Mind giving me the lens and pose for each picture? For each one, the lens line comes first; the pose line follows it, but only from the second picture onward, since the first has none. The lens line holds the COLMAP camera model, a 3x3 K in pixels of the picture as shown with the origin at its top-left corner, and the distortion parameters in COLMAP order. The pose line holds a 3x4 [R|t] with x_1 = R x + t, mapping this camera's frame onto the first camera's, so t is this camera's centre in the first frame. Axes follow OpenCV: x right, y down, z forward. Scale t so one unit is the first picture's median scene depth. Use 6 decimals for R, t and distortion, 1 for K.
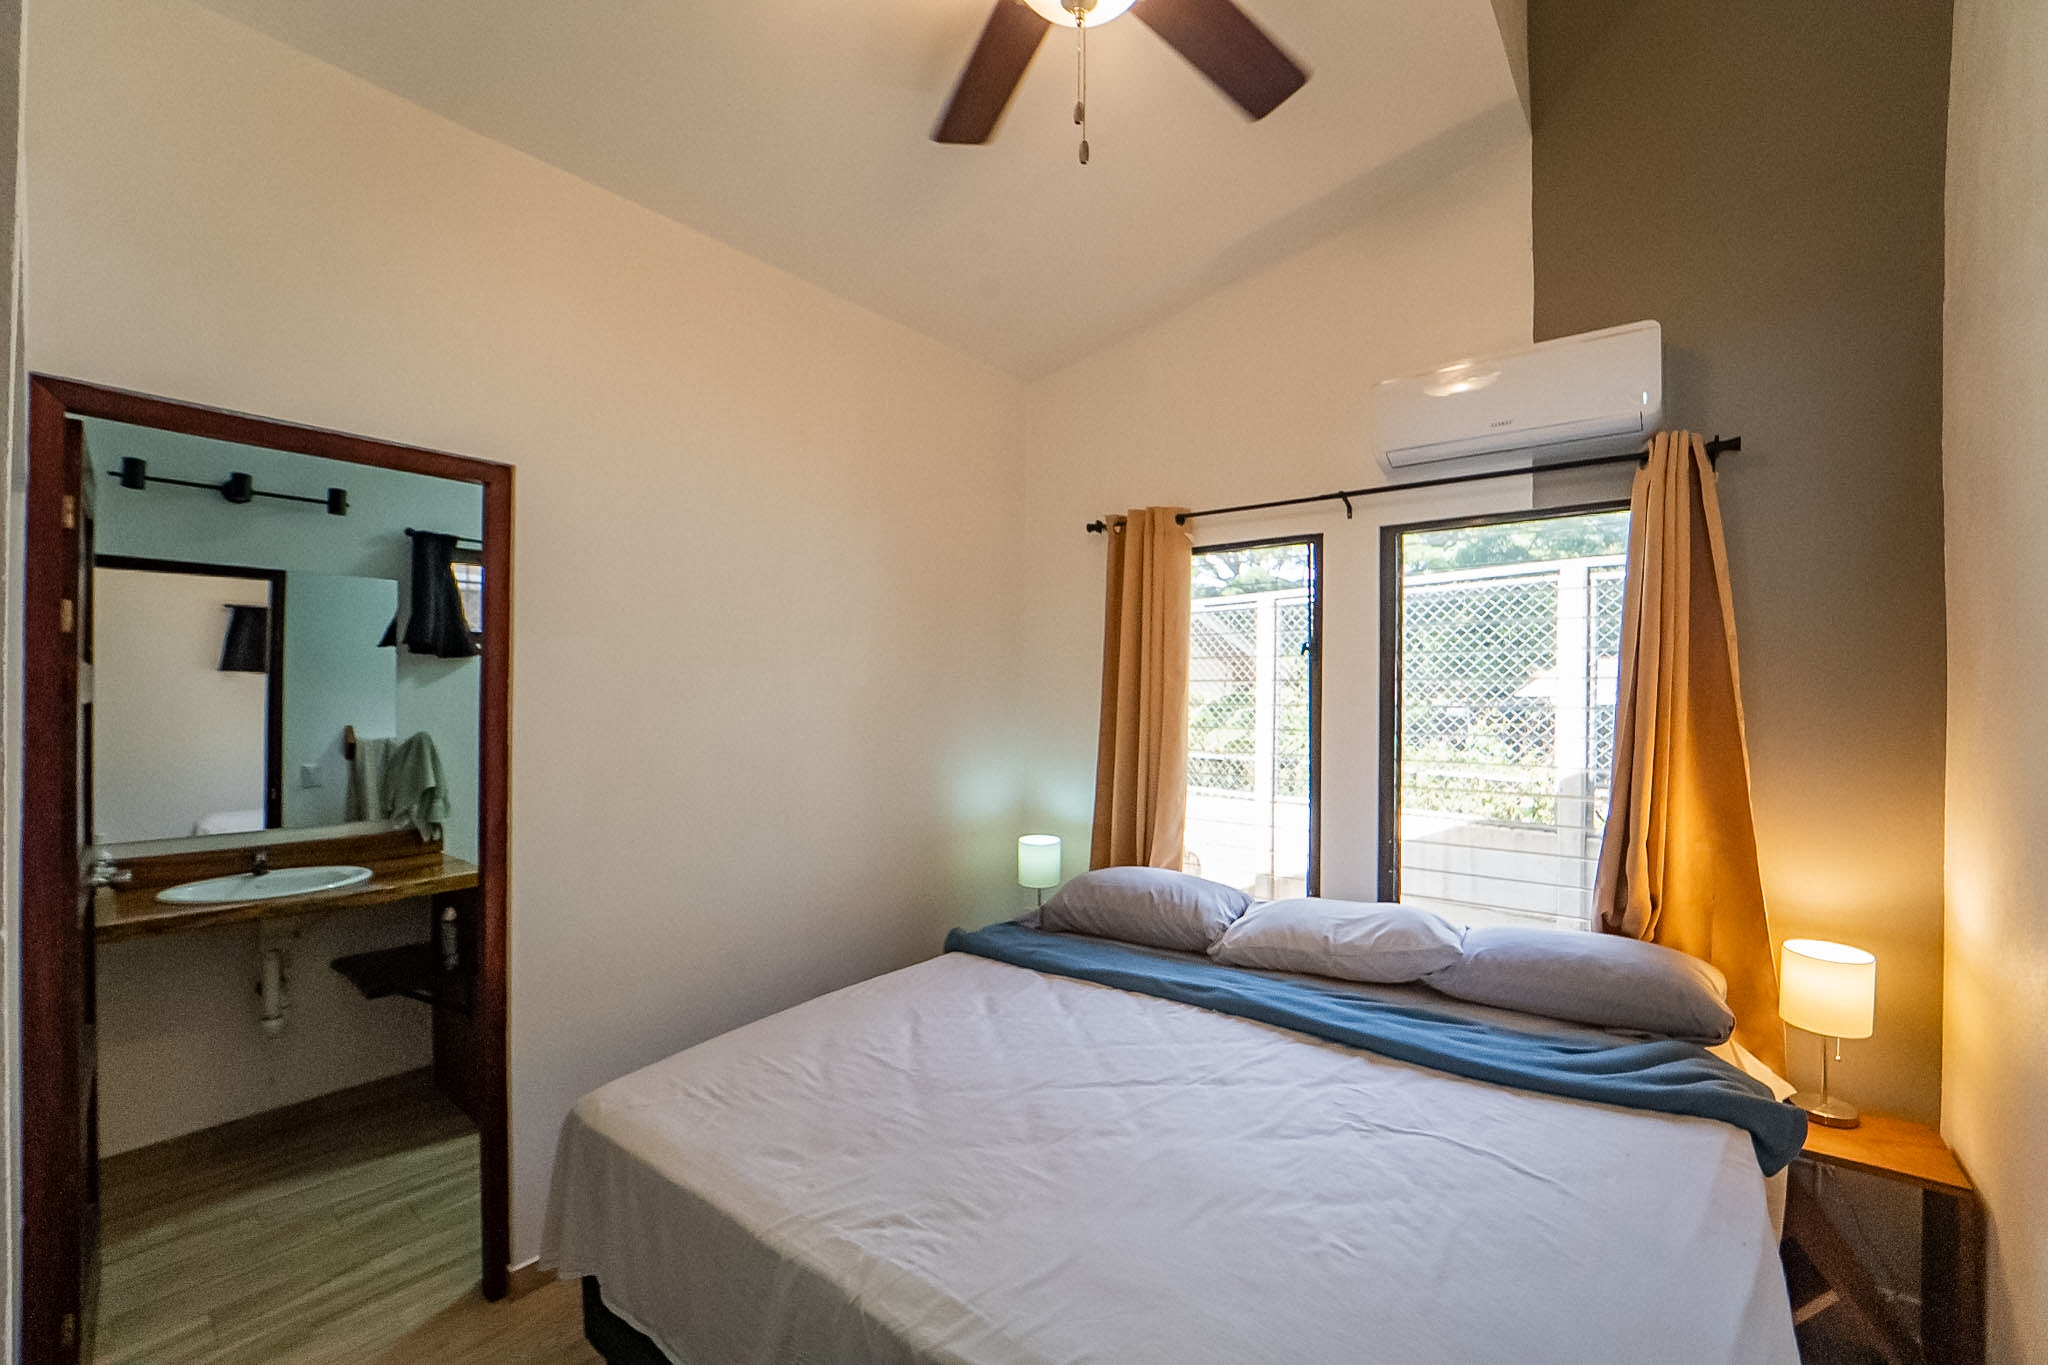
lens RADIAL K [[835.0, 0, 1019.4], [0, 835.0, 690.5], [0, 0, 1]] dist [-0.018762, -0.000632]
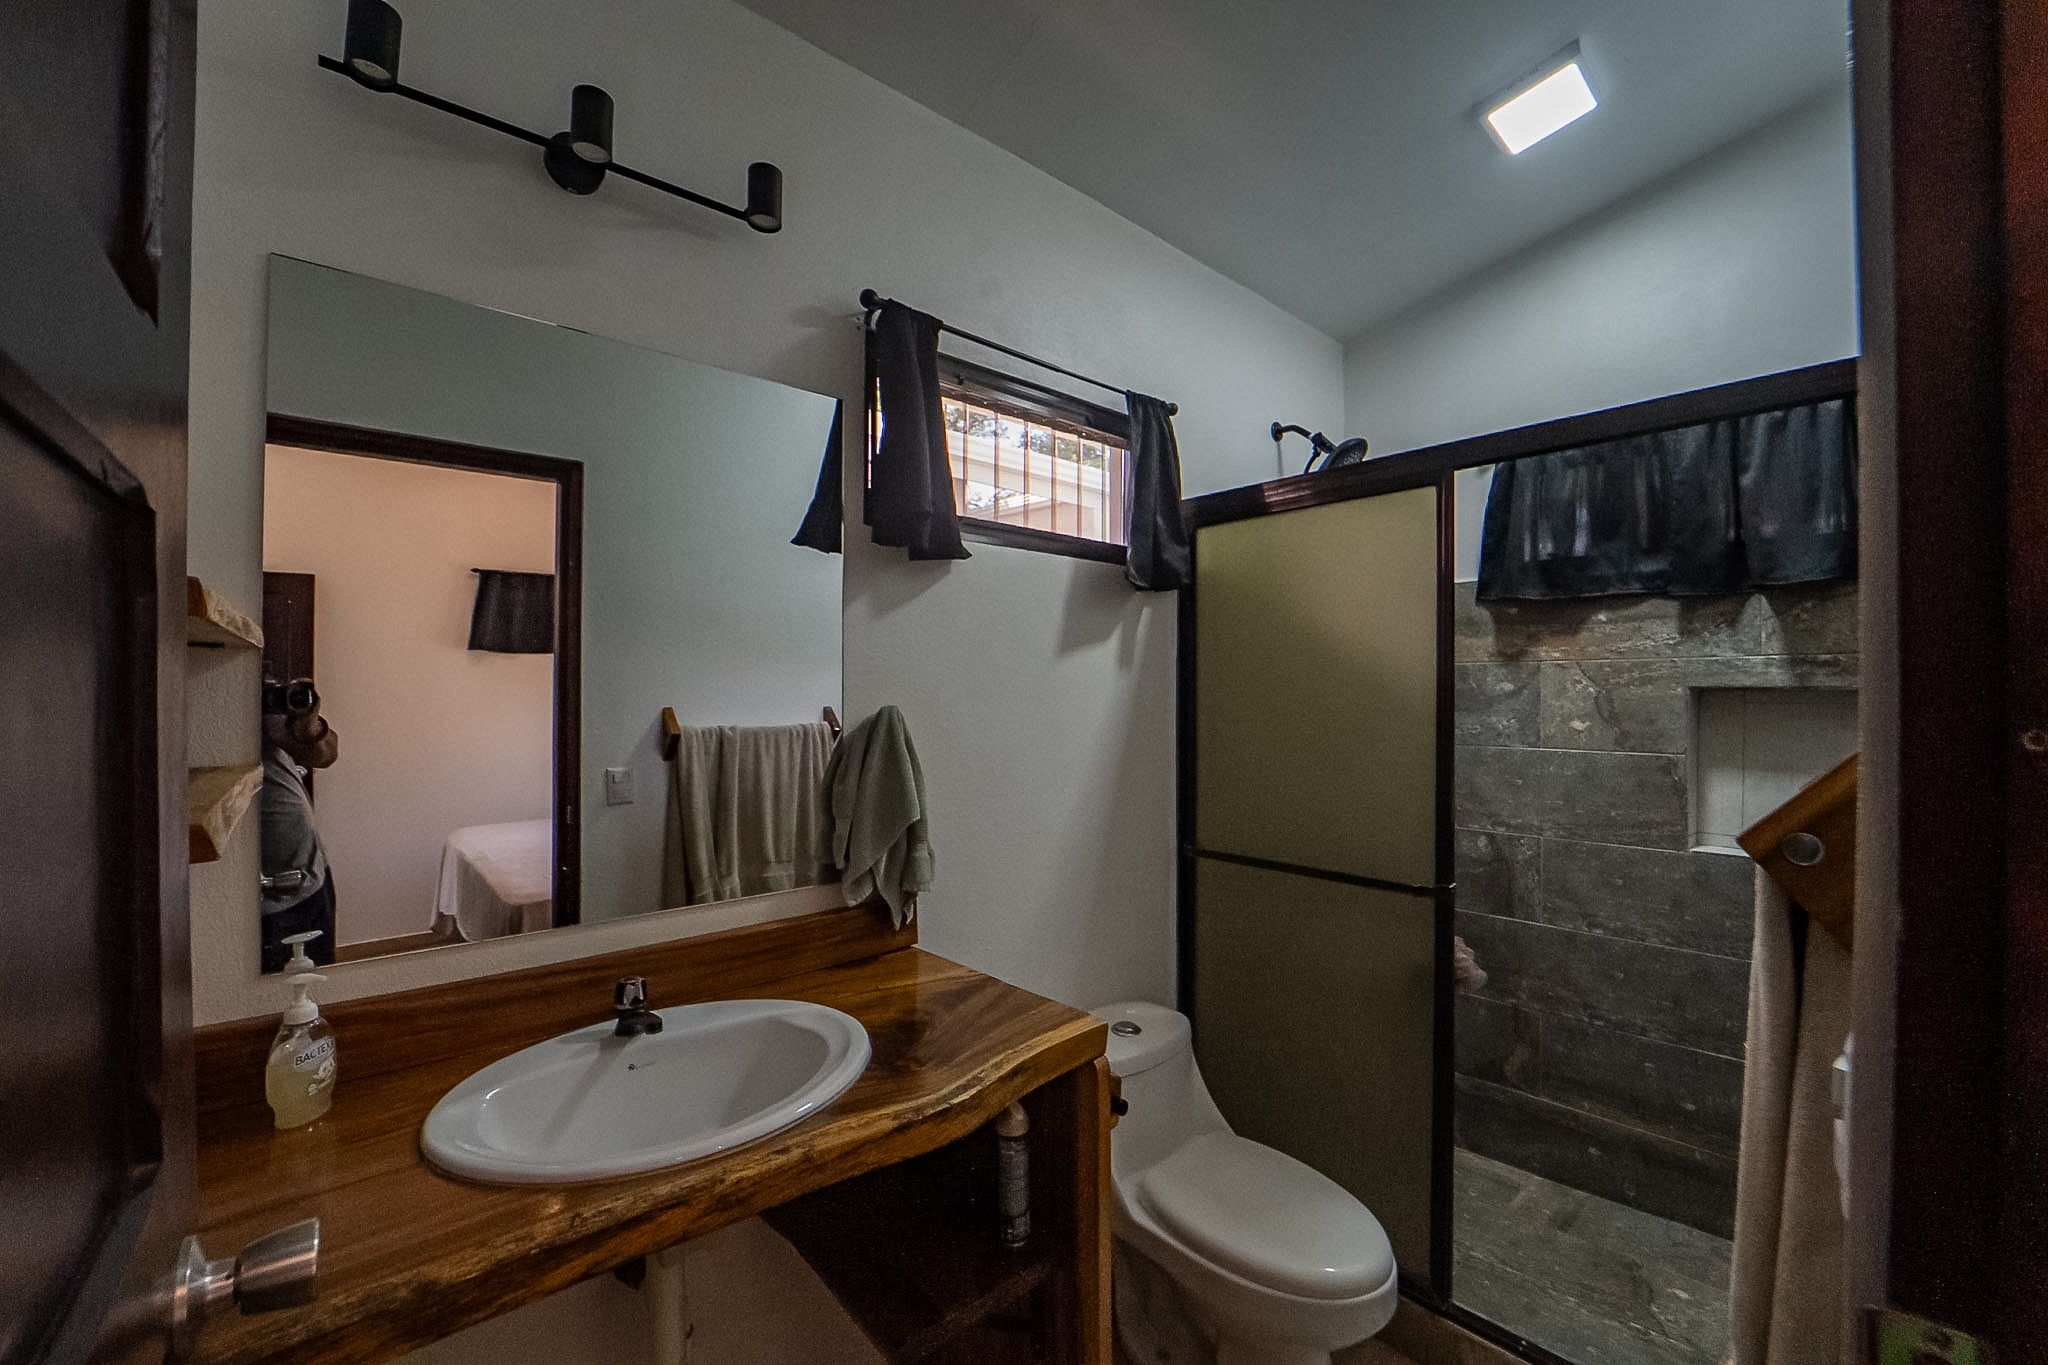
lens RADIAL K [[835.0, 0, 1034.0], [0, 835.0, 691.6], [0, 0, 1]] dist [-0.018762, -0.000632]
pose [[0.988587, -0.003010, -0.150622, -0.552981], [0.001697, 0.999959, -0.008844, 0.045914], [0.150643, 0.008487, 0.988552, 0.513337]]
